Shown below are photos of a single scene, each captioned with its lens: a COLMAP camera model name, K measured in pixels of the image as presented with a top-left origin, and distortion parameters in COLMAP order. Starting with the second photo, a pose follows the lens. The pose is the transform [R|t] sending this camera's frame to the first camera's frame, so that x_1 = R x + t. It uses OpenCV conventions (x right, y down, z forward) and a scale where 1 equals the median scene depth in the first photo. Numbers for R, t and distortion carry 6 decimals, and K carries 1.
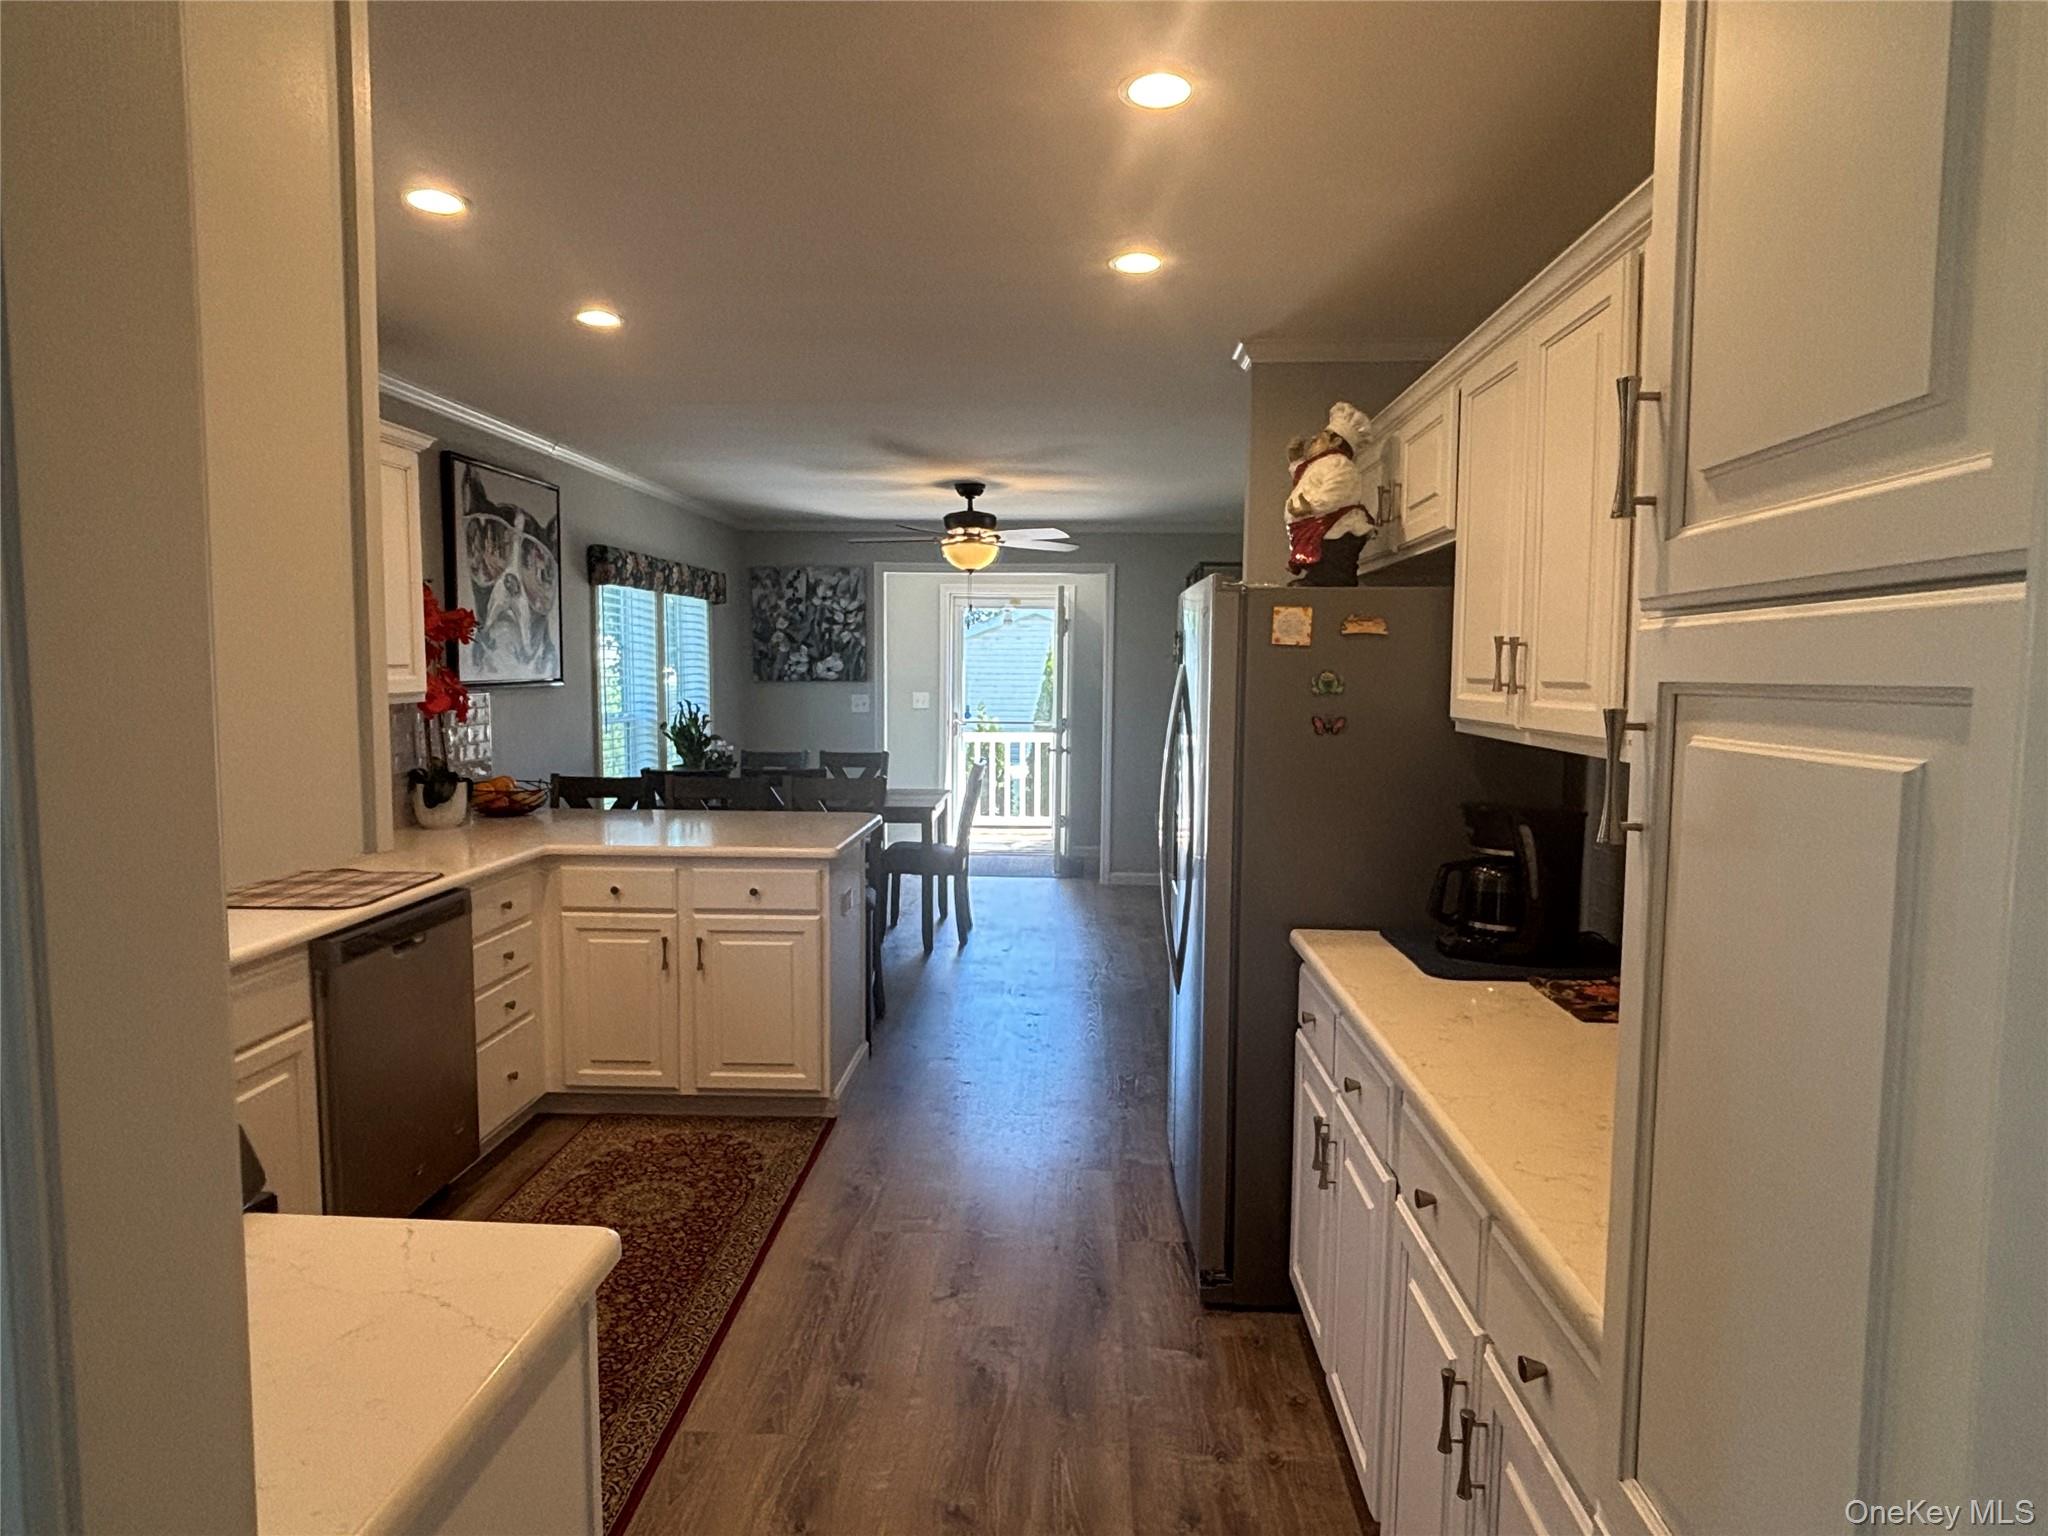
lens RADIAL K [[1166.0, 0, 1078.3], [0, 1166.0, 765.4], [0, 0, 1]] dist [0.005058, -0.000103]
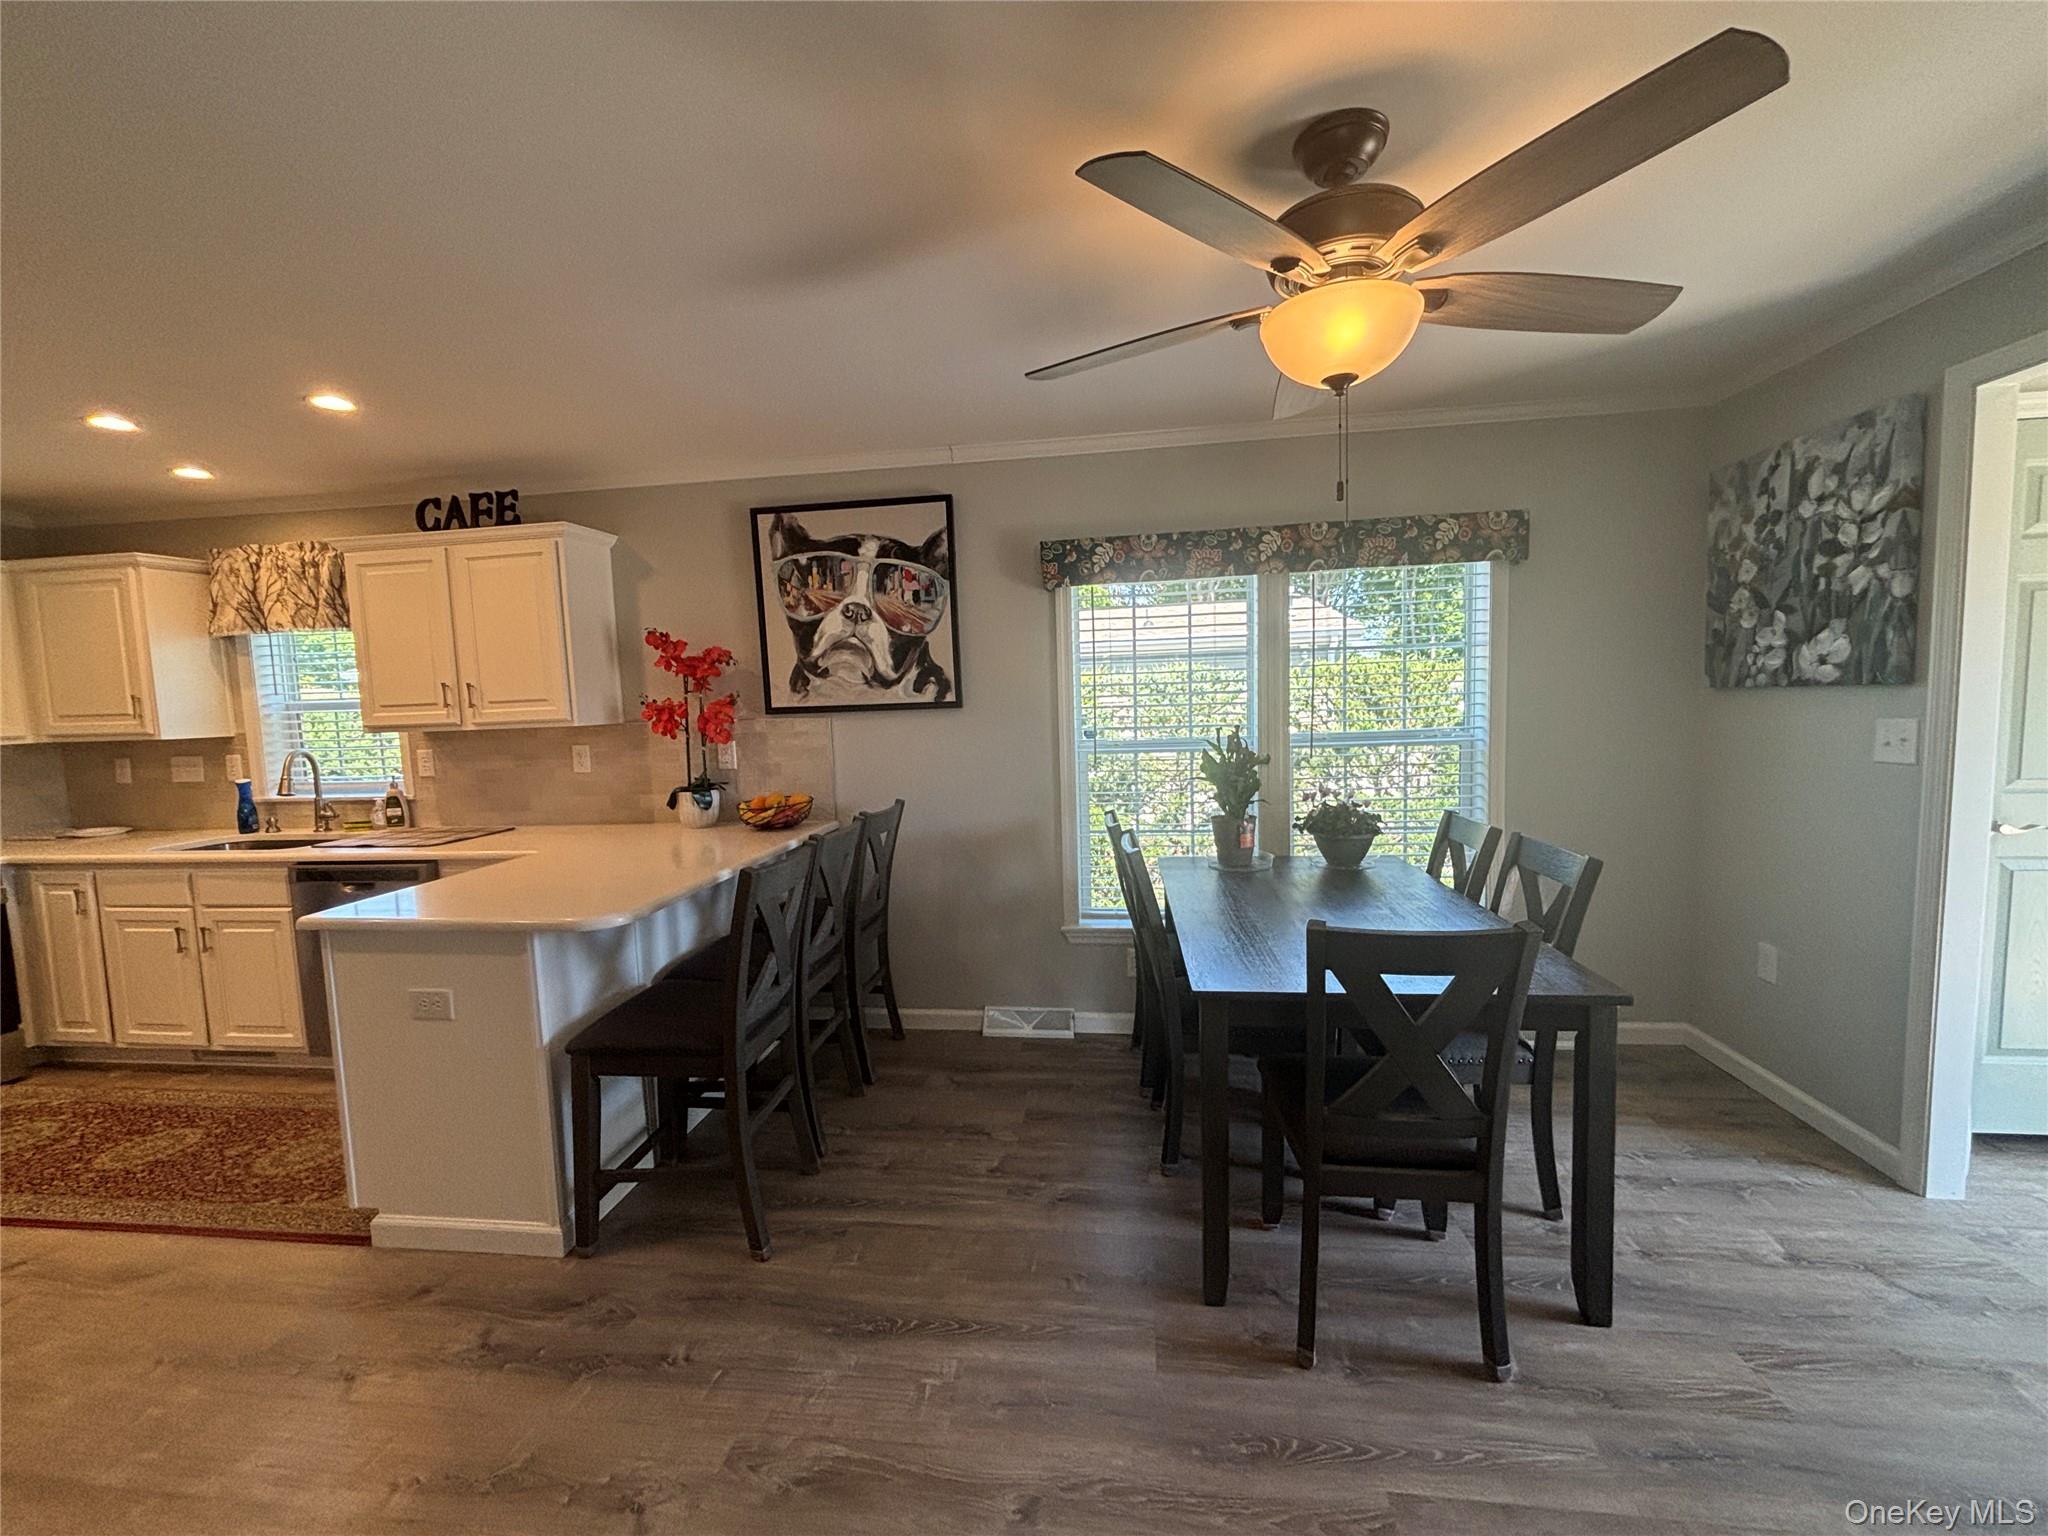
lens RADIAL K [[829.0, 0, 1023.7], [0, 829.0, 765.1], [0, 0, 1]] dist [0.003318, -0.001094]
pose [[-0.134570, 0.075182, -0.988048, 0.156138], [-0.052635, 0.995168, 0.082892, -0.059150], [0.989505, 0.063160, -0.129962, 0.832941]]
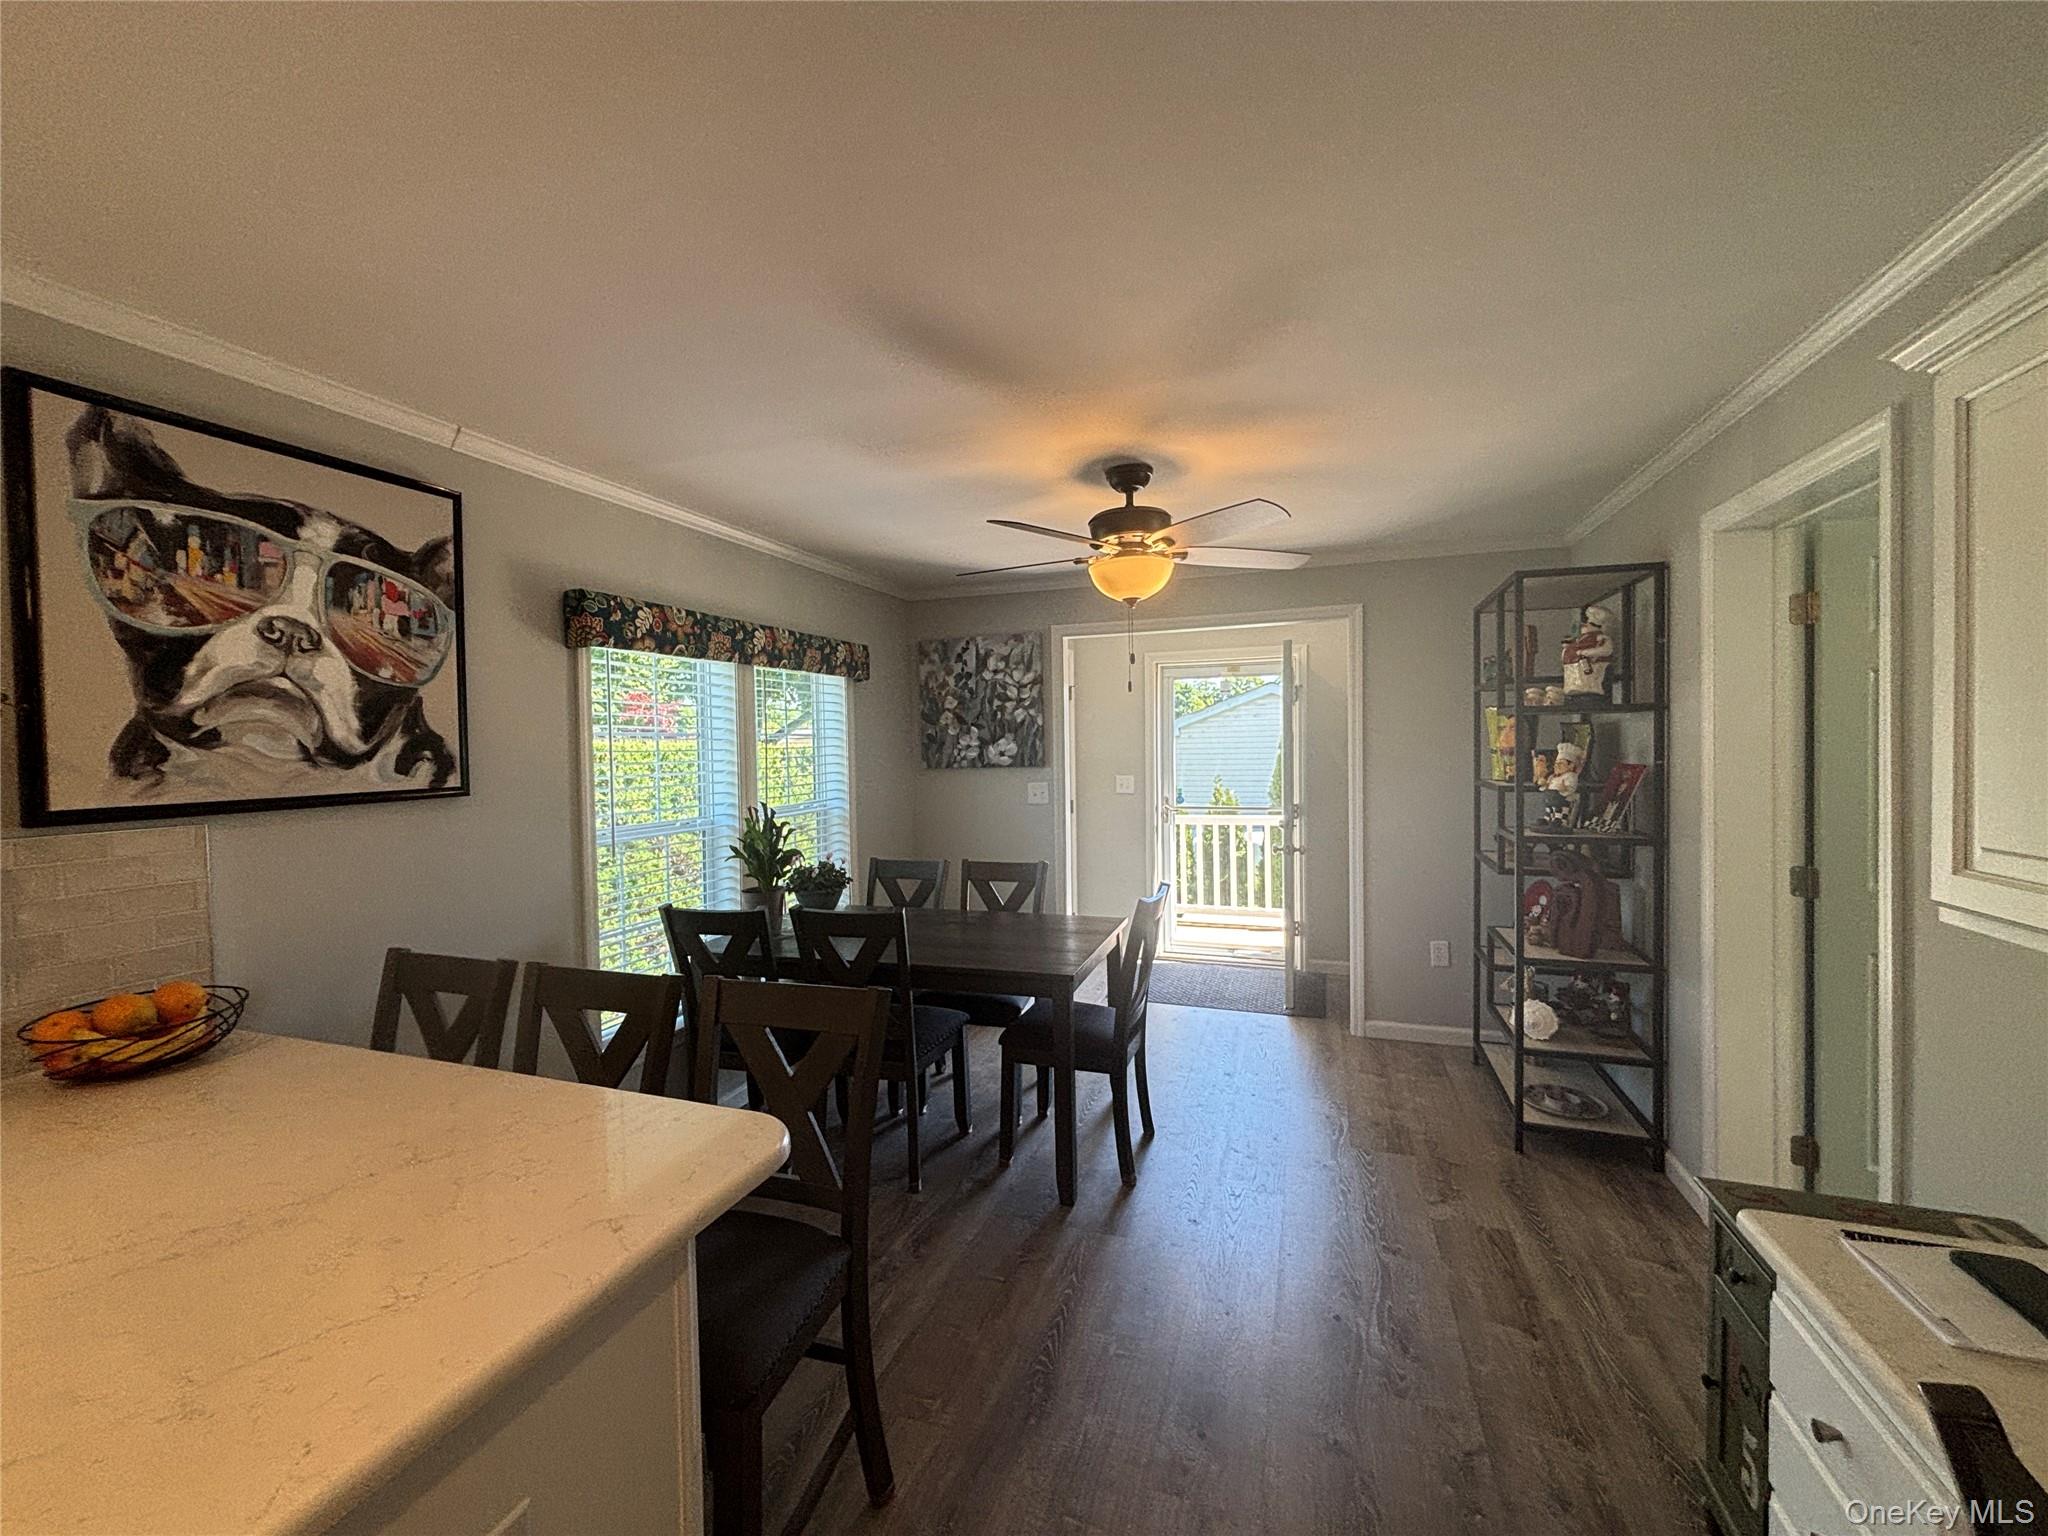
lens RADIAL K [[829.0, 0, 1021.2], [0, 829.0, 762.7], [0, 0, 1]] dist [0.003318, -0.001094]
pose [[0.942550, -0.019279, -0.333509, 0.001392], [-0.001033, 0.998161, -0.060618, -0.043820], [0.334064, 0.057480, 0.940796, 0.487313]]
